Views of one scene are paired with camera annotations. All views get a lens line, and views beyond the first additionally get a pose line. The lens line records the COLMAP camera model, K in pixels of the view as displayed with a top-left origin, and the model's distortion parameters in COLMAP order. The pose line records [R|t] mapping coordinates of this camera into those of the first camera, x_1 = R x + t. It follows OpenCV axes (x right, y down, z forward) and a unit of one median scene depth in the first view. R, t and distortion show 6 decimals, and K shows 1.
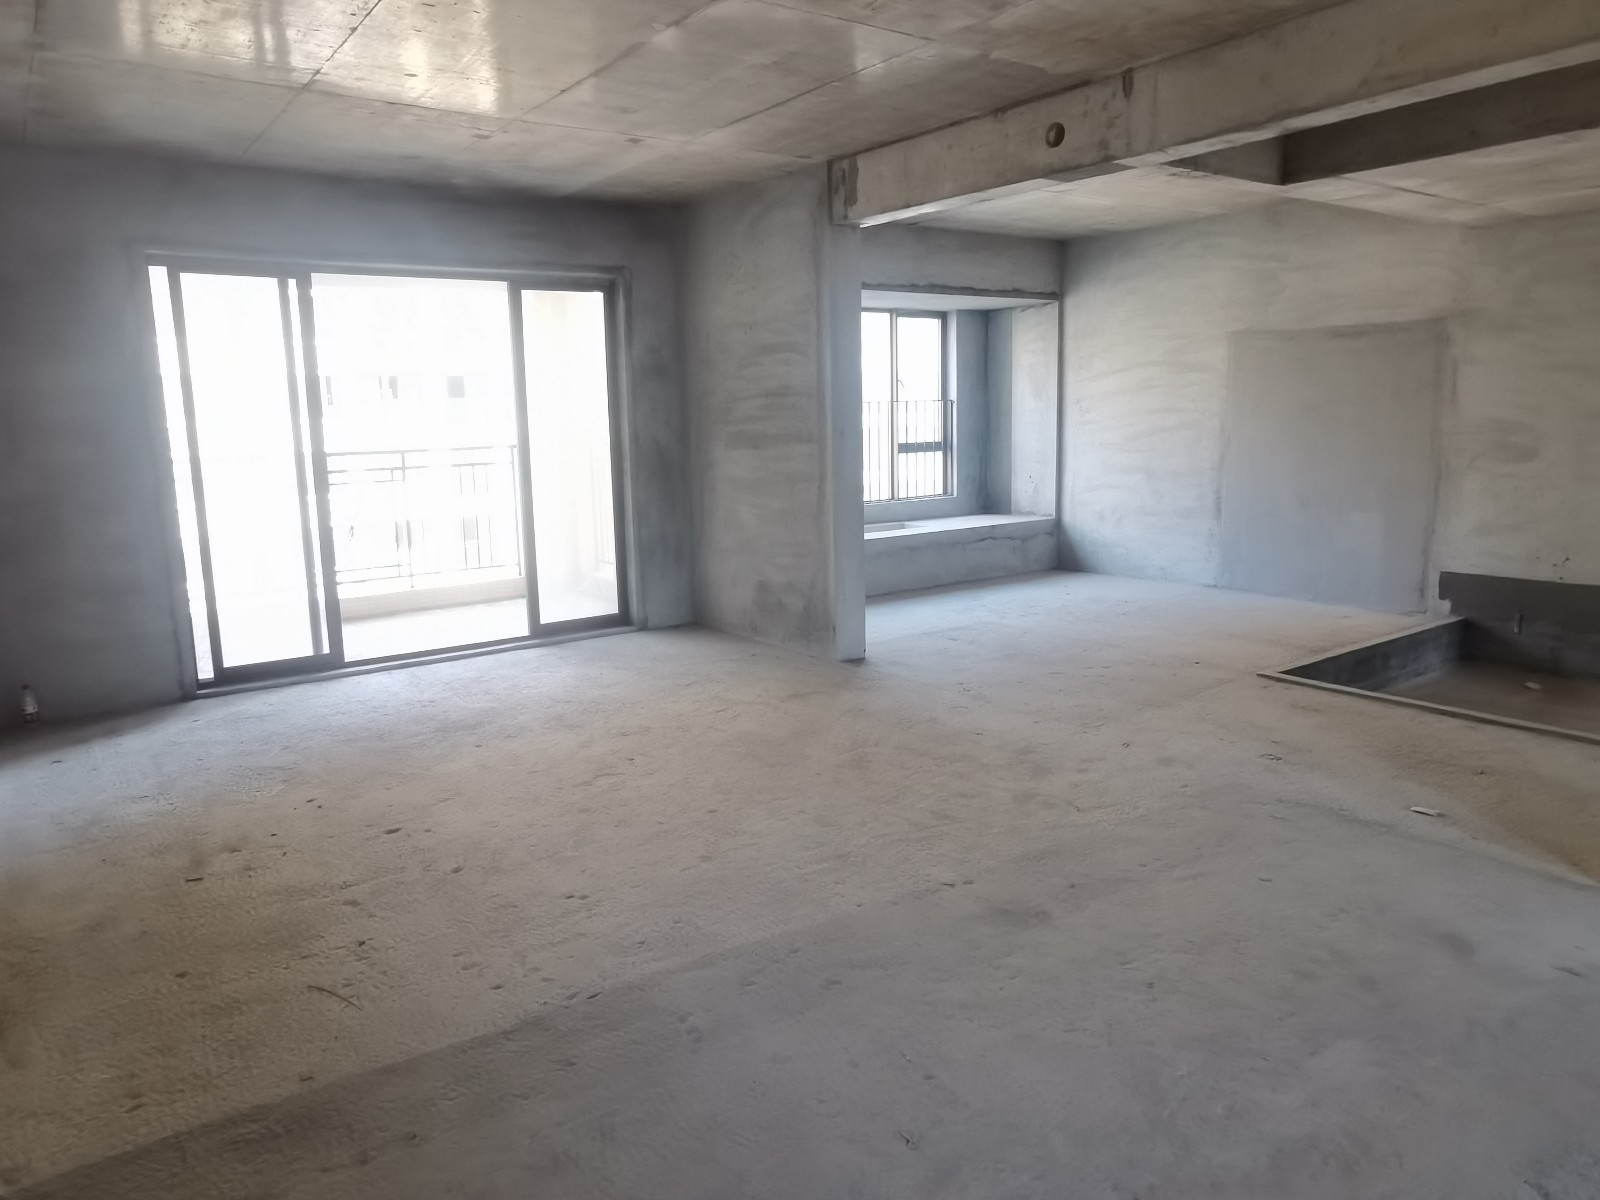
lens RADIAL K [[1108.2, 0, 799.5], [0, 1108.2, 606.4], [0, 0, 1]] dist [-0.032685, 0.041660]
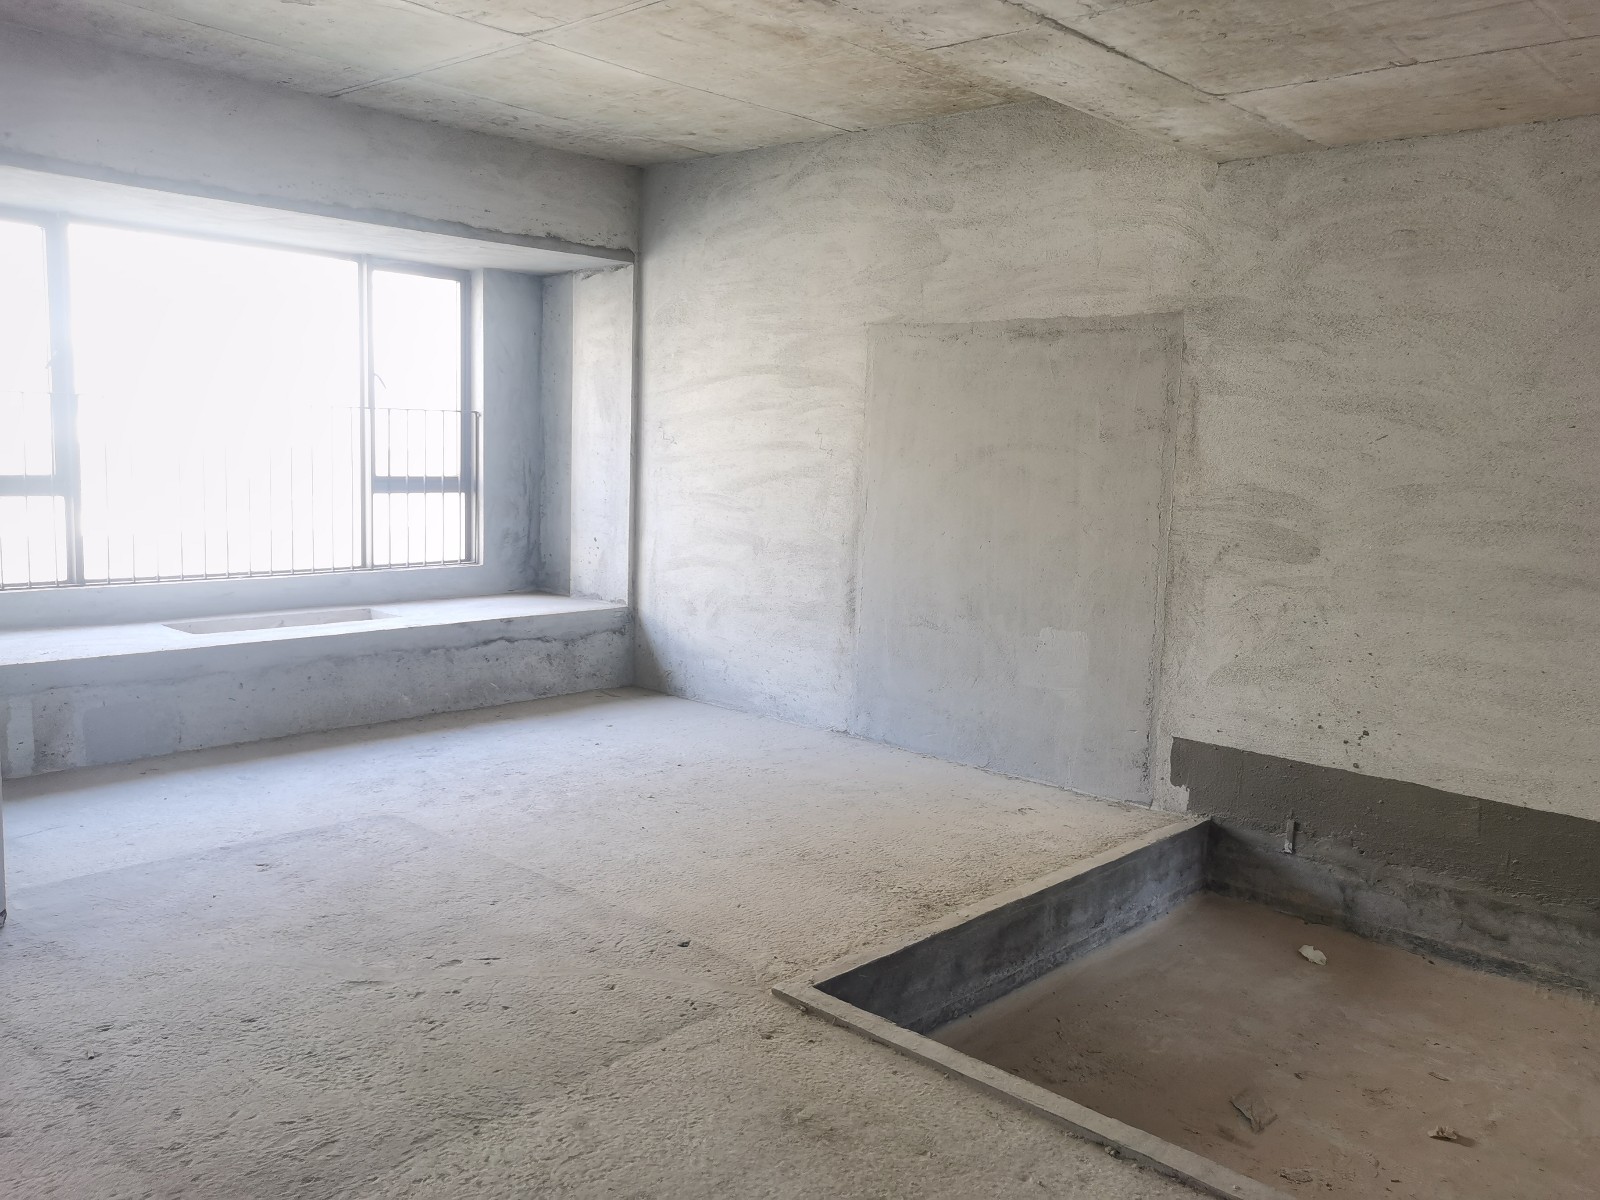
lens RADIAL K [[1283.7, 0, 790.3], [0, 1283.7, 591.8], [0, 0, 1]] dist [0.037445, -0.017915]
pose [[0.984216, 0.034811, 0.173516, 0.218851], [-0.025339, 0.998080, -0.056512, -0.055740], [-0.175150, 0.051224, 0.983208, 0.299340]]
